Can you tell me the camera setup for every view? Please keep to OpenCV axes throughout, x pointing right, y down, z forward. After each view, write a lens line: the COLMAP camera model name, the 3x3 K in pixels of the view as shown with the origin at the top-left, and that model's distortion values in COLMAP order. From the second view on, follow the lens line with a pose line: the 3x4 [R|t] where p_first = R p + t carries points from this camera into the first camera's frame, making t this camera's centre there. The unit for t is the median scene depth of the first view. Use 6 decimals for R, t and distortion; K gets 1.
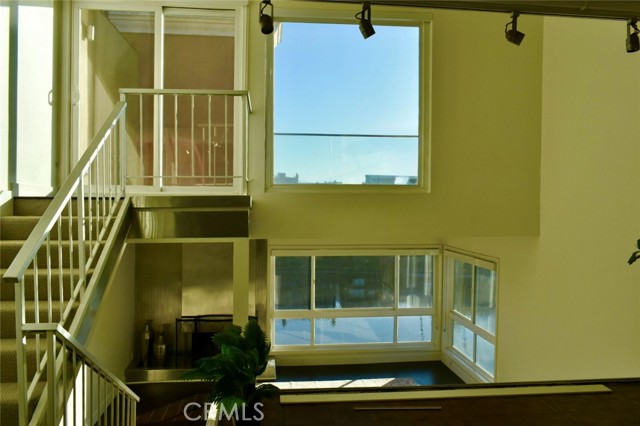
lens RADIAL K [[490.5, 0, 320.9], [0, 490.5, 212.0], [0, 0, 1]] dist [-0.020450, 0.010238]
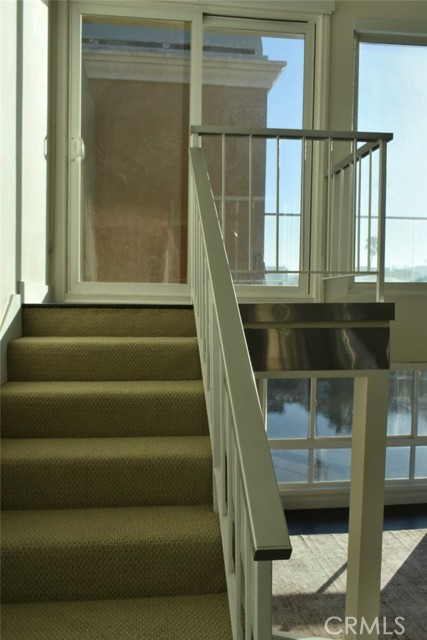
lens RADIAL K [[522.1, 0, 213.2], [0, 522.1, 319.0], [0, 0, 1]] dist [0.001845, -0.004925]
pose [[0.999946, 0.003505, 0.009814, -0.311700], [-0.003757, 0.999660, 0.025784, -0.023688], [-0.009721, -0.025820, 0.999619, 0.275791]]
